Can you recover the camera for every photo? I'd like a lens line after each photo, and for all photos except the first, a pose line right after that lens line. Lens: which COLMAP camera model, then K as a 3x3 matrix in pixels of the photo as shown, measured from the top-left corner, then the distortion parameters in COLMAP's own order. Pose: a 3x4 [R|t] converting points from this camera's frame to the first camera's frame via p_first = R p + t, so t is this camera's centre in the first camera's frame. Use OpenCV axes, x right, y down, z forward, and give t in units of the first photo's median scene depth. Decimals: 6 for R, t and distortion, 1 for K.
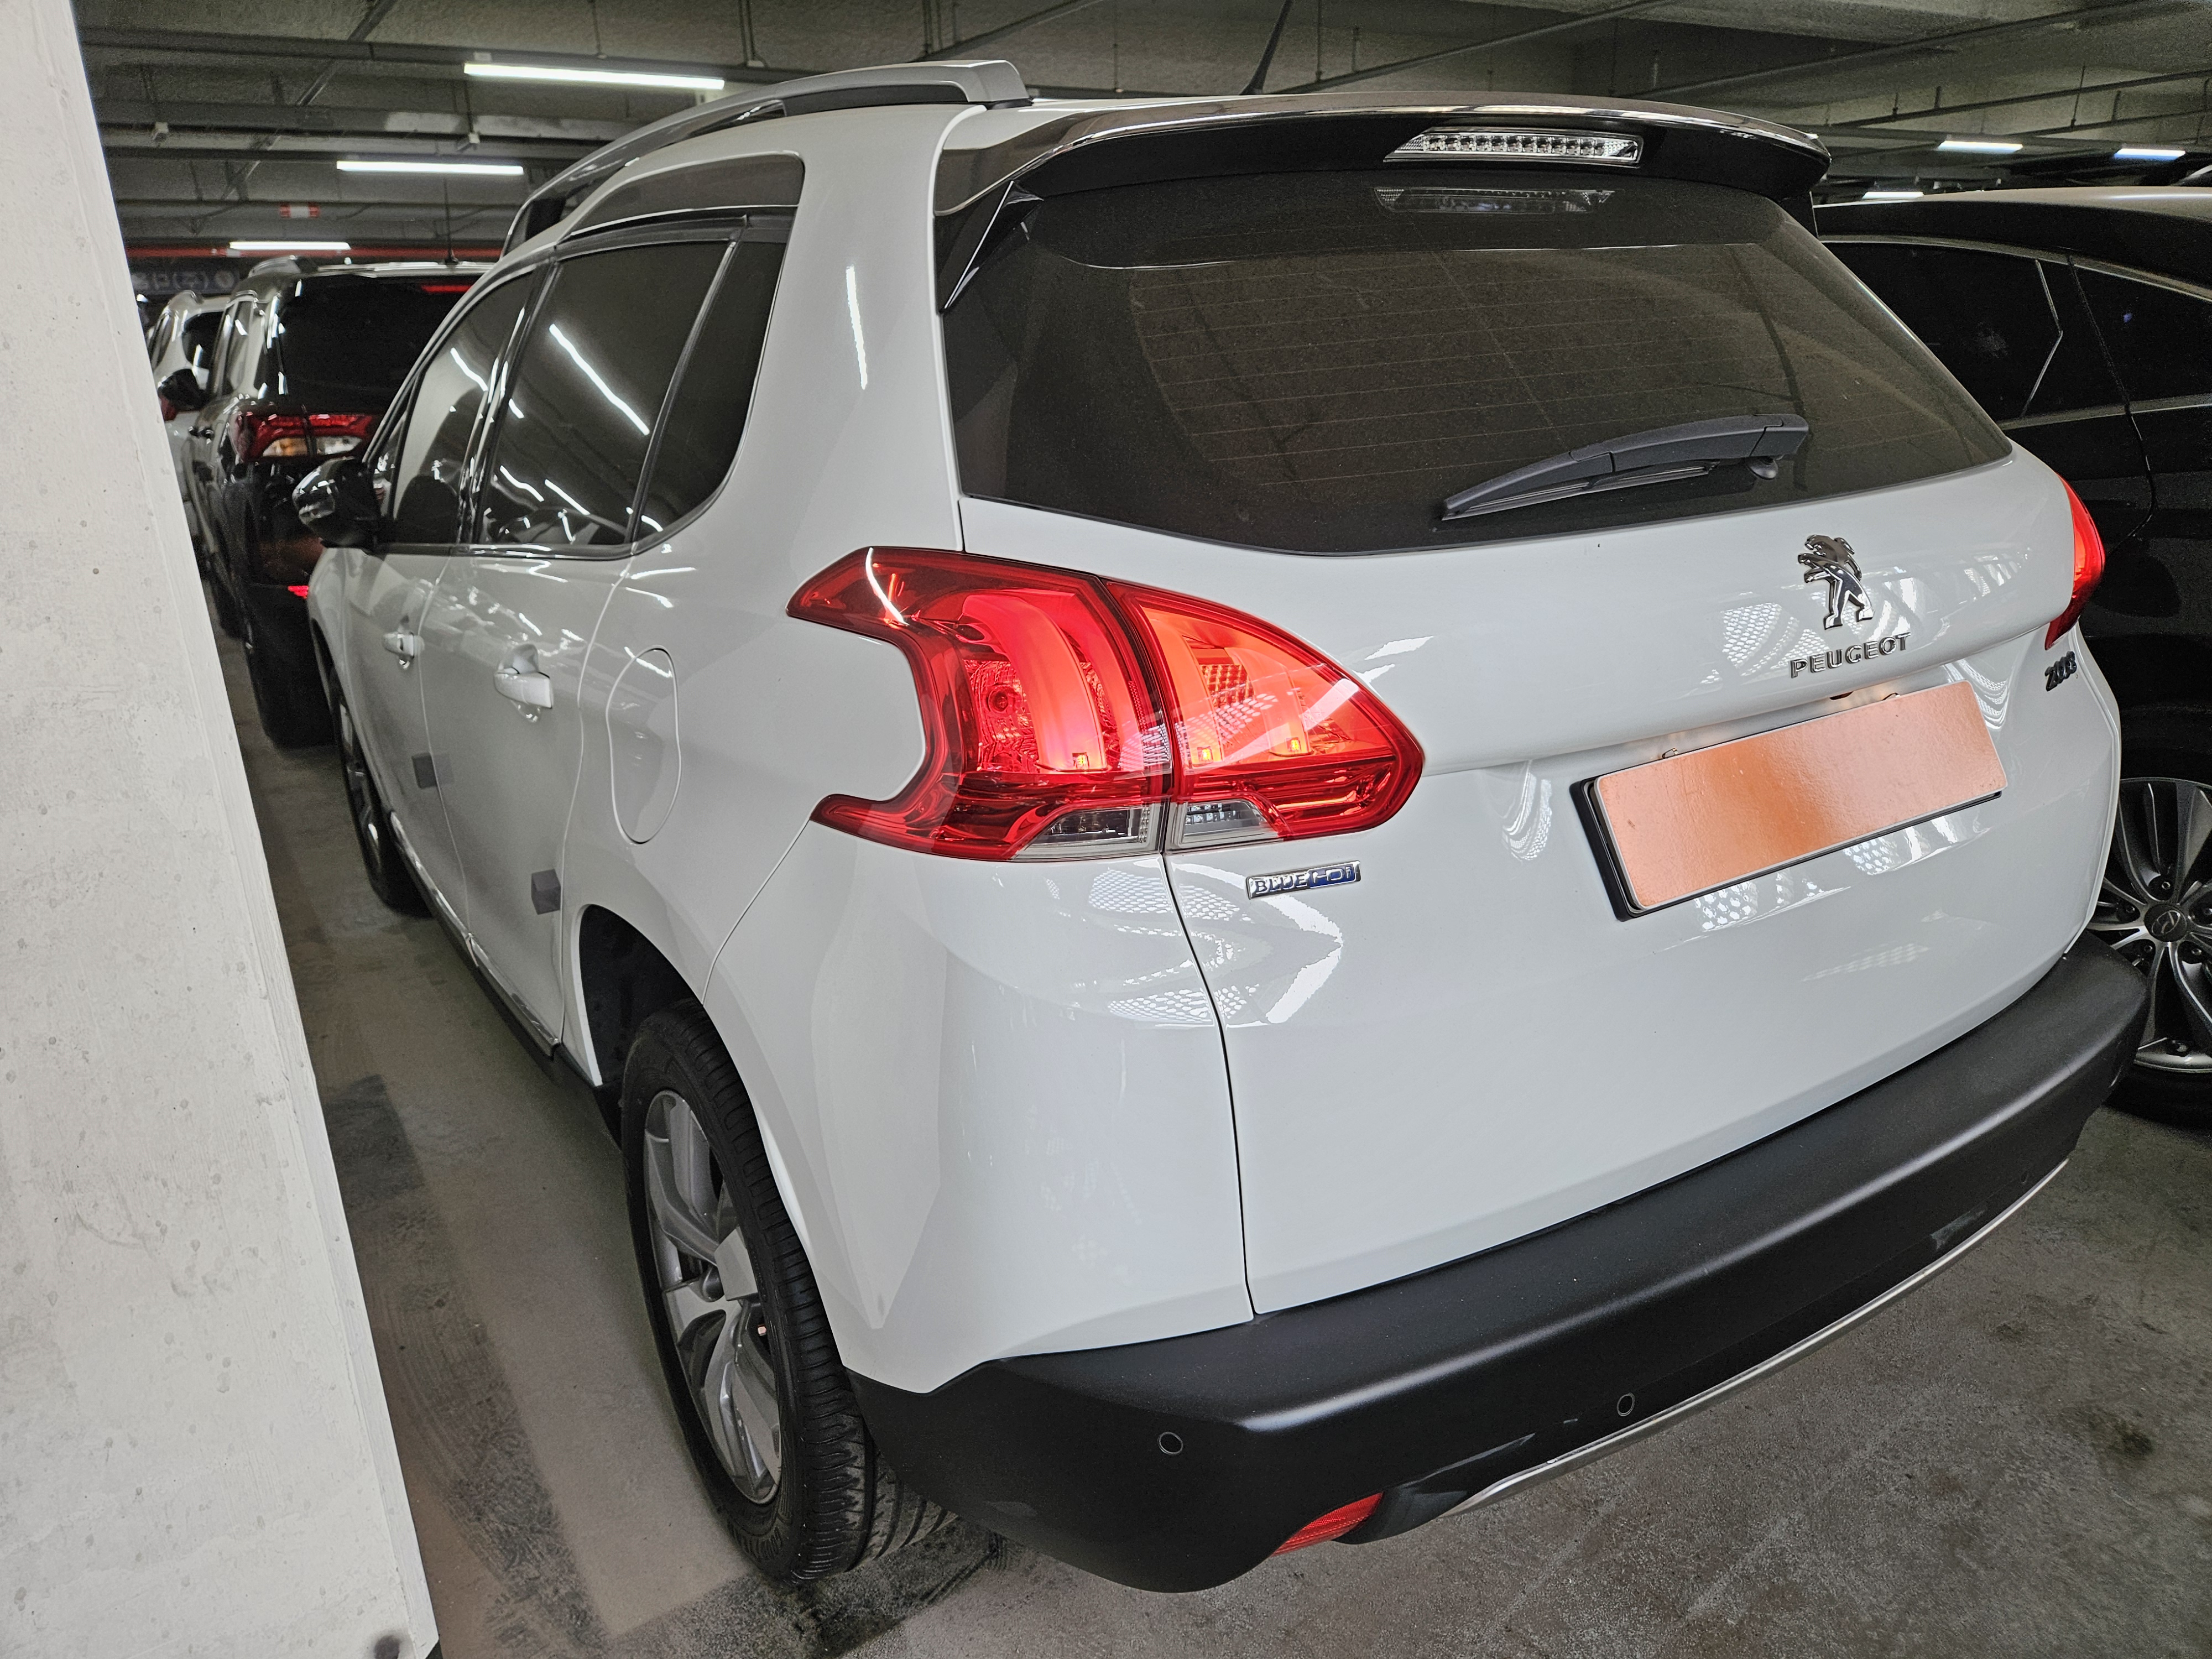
lens RADIAL K [[1508.5, 0, 1107.9], [0, 1508.5, 832.3], [0, 0, 1]] dist [0.051475, -0.028071]
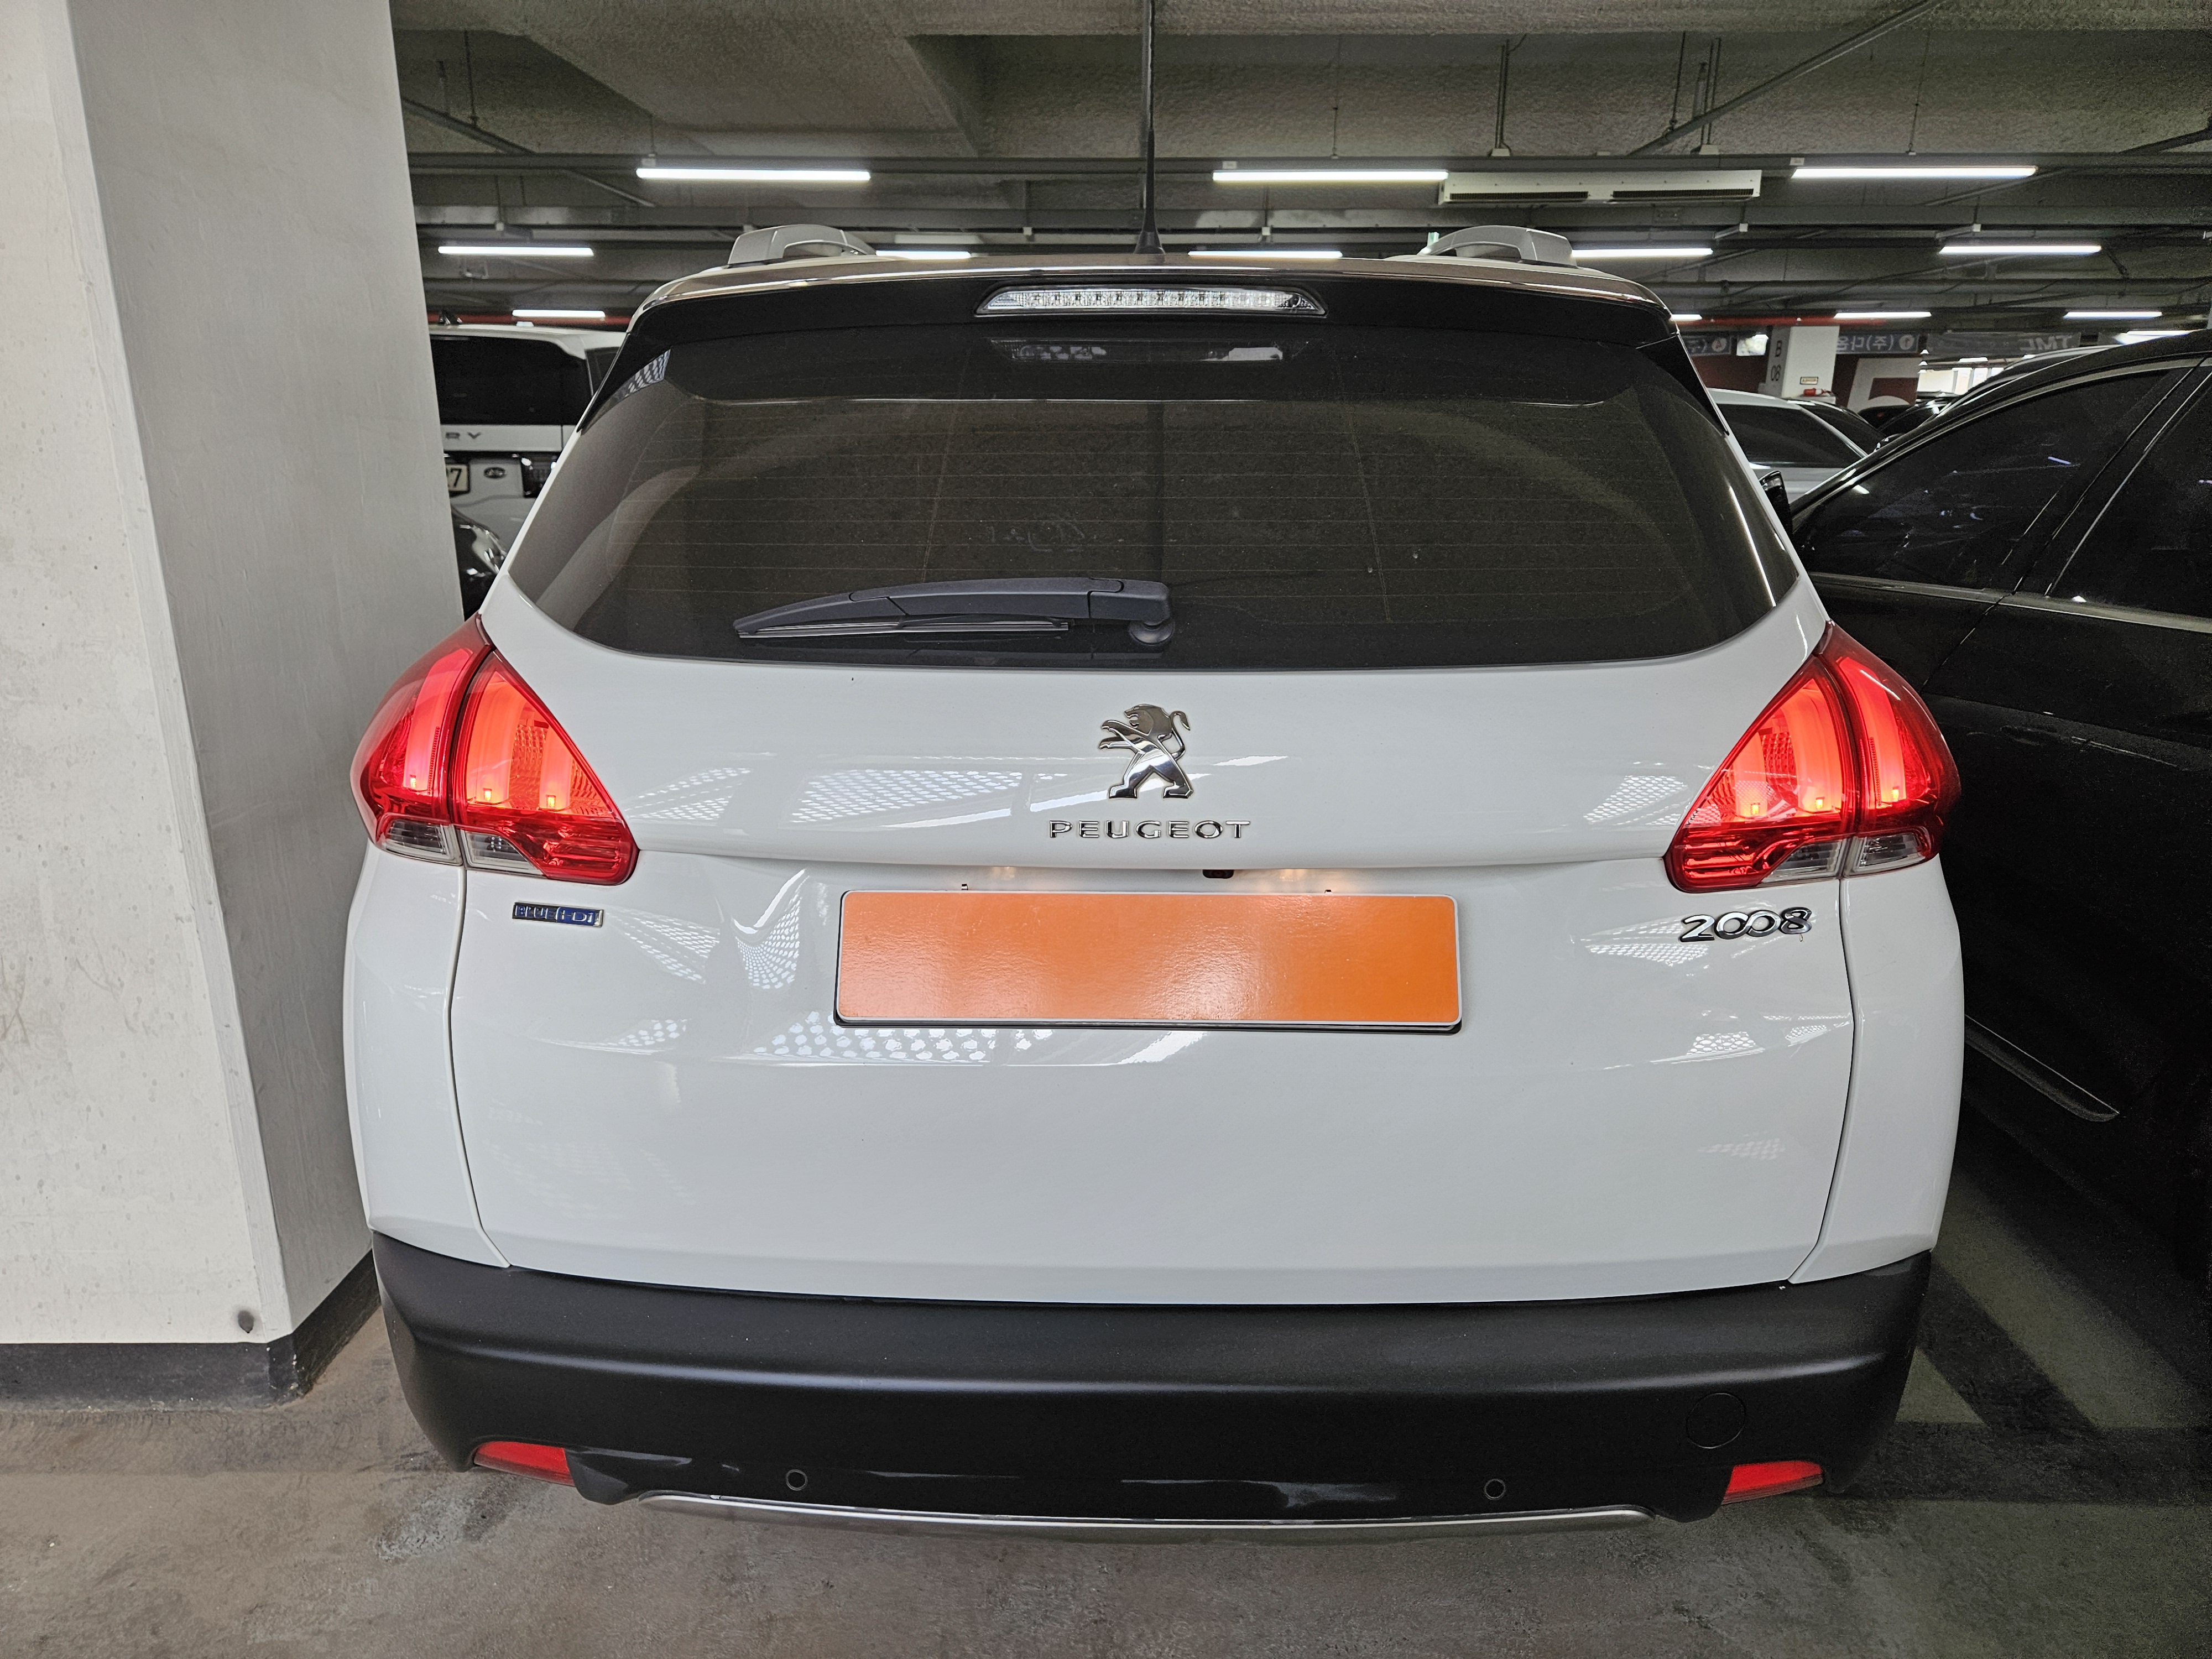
lens RADIAL K [[1508.5, 0, 1110.7], [0, 1508.5, 827.9], [0, 0, 1]] dist [0.051475, -0.028071]
pose [[0.830706, 0.186444, -0.524562, 0.954726], [-0.206656, 0.978201, 0.020417, -0.129664], [0.516934, 0.091444, 0.851127, 0.162652]]
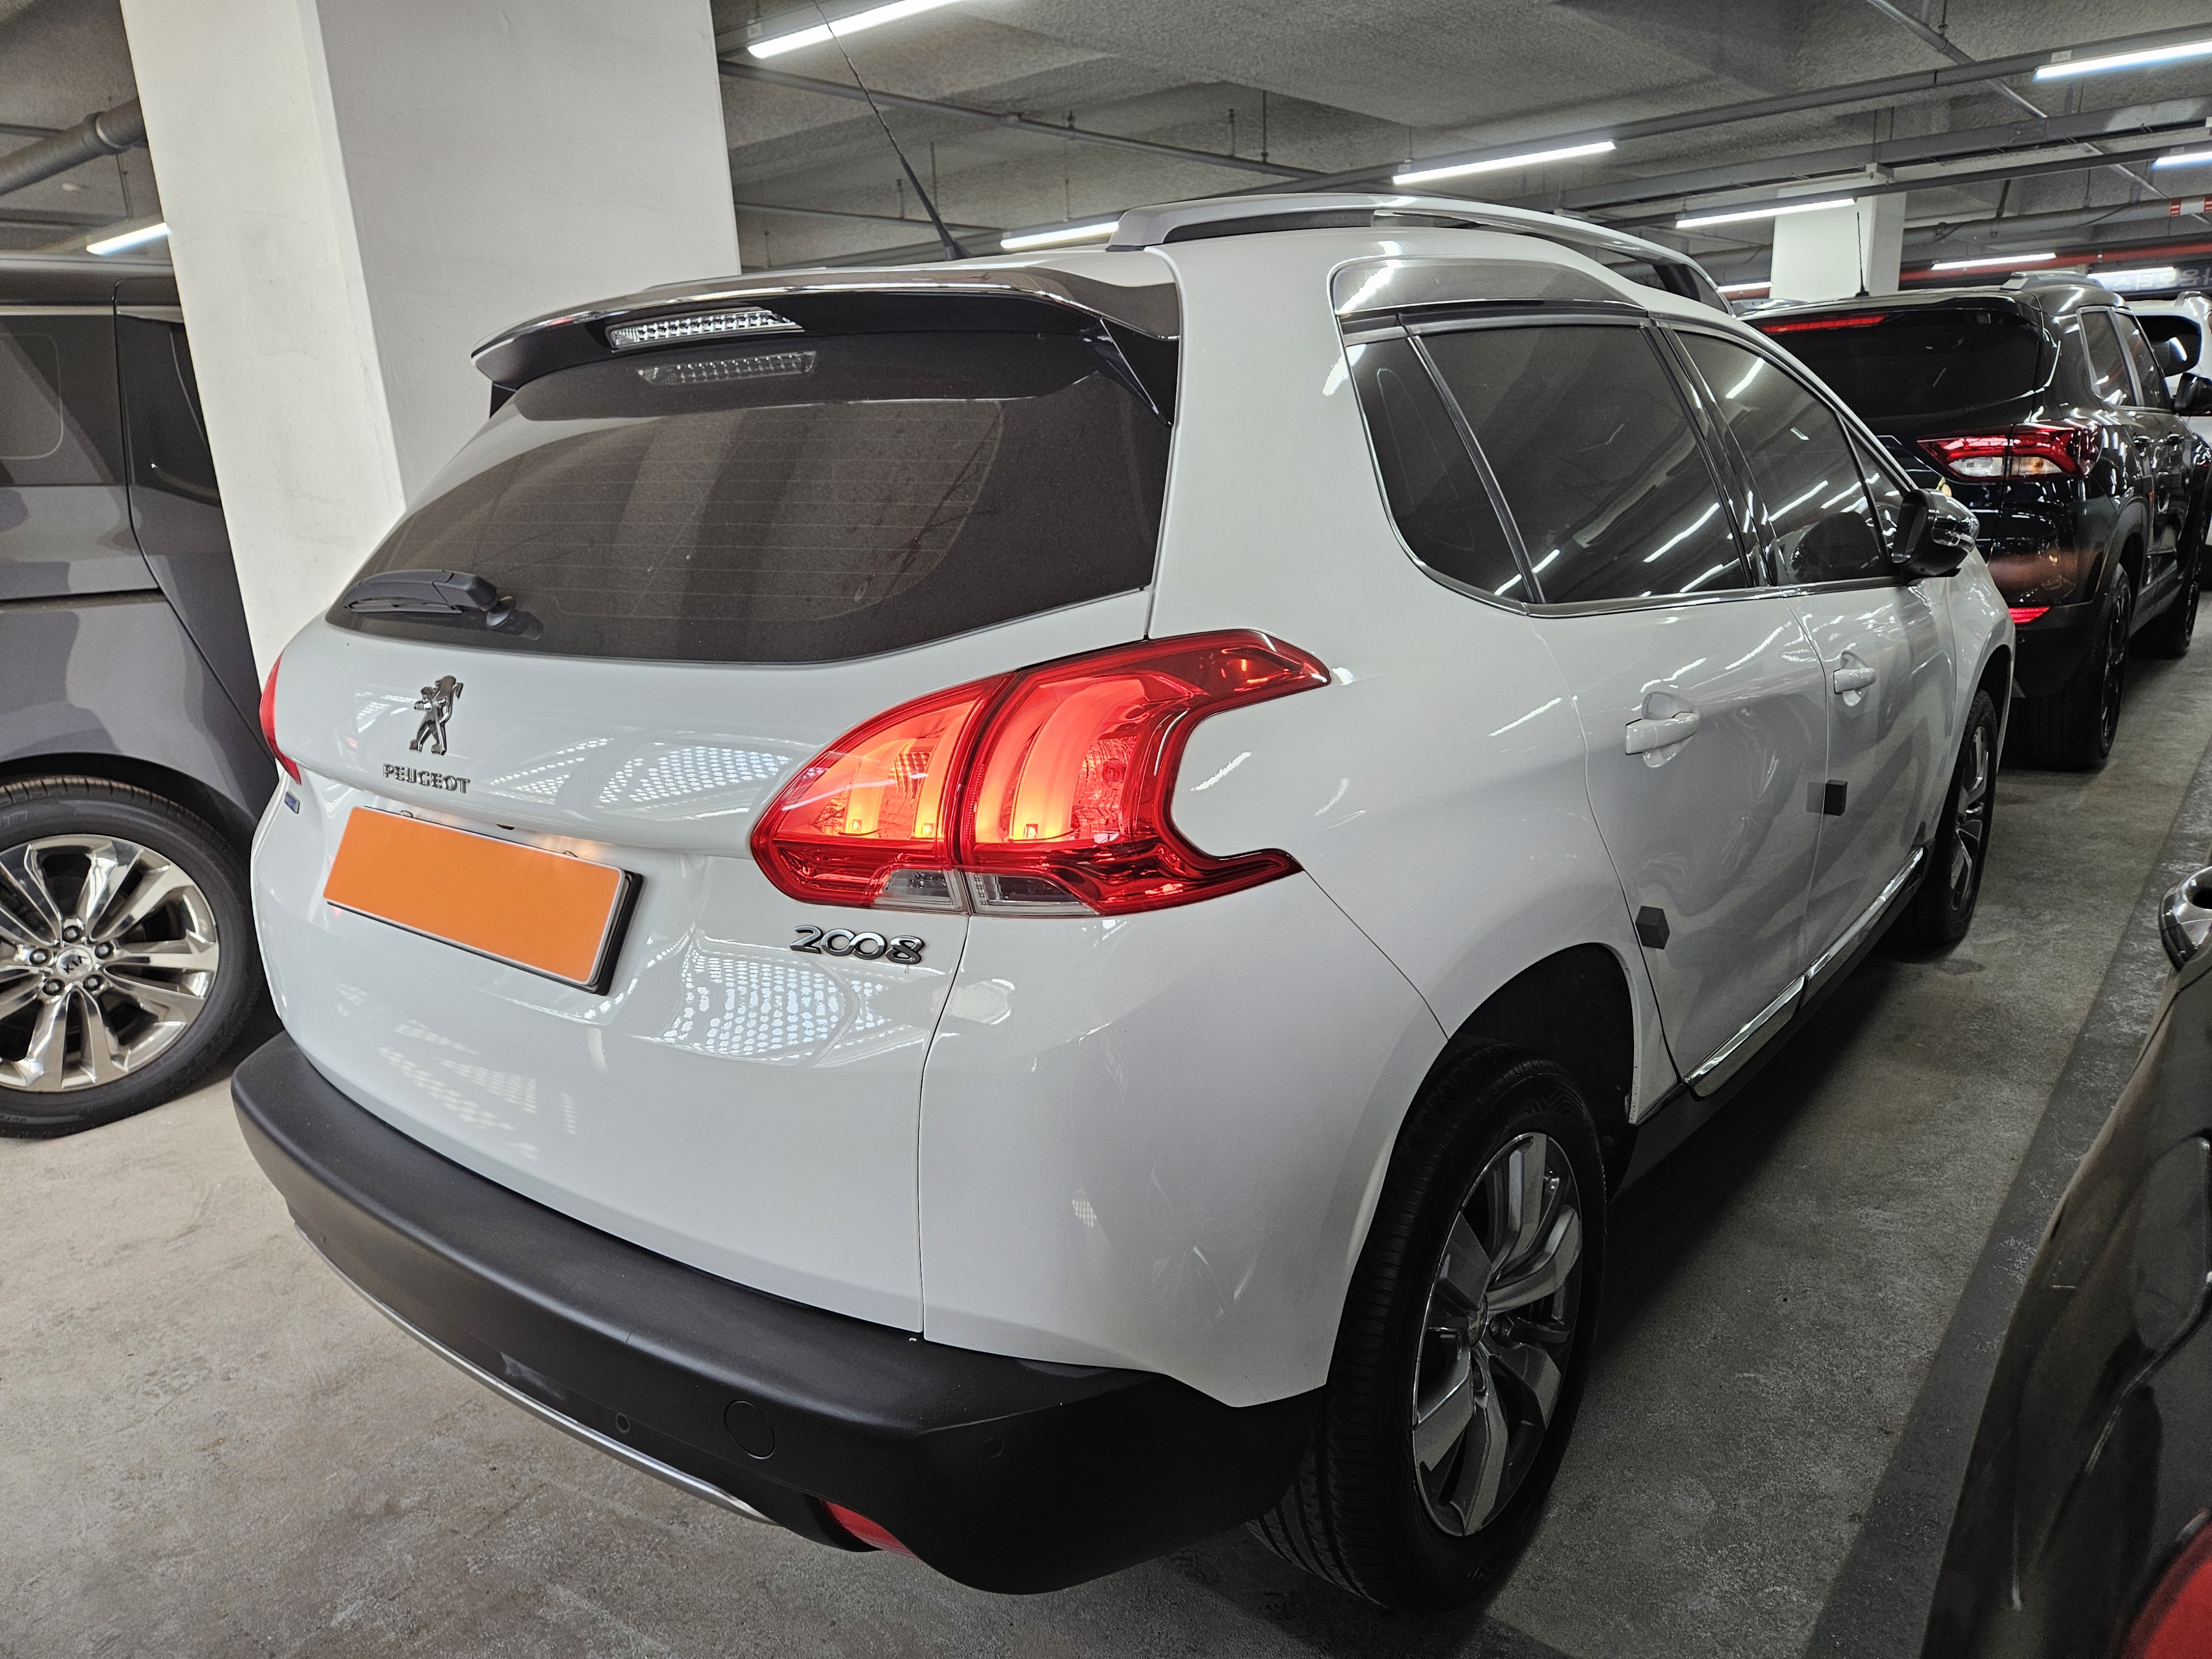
lens RADIAL K [[1508.5, 0, 1110.0], [0, 1508.5, 828.2], [0, 0, 1]] dist [0.051475, -0.028071]
pose [[0.320324, 0.264736, -0.909564, 1.716708], [-0.258357, 0.948173, 0.184986, -0.431248], [0.911397, 0.175737, 0.372119, 1.034052]]
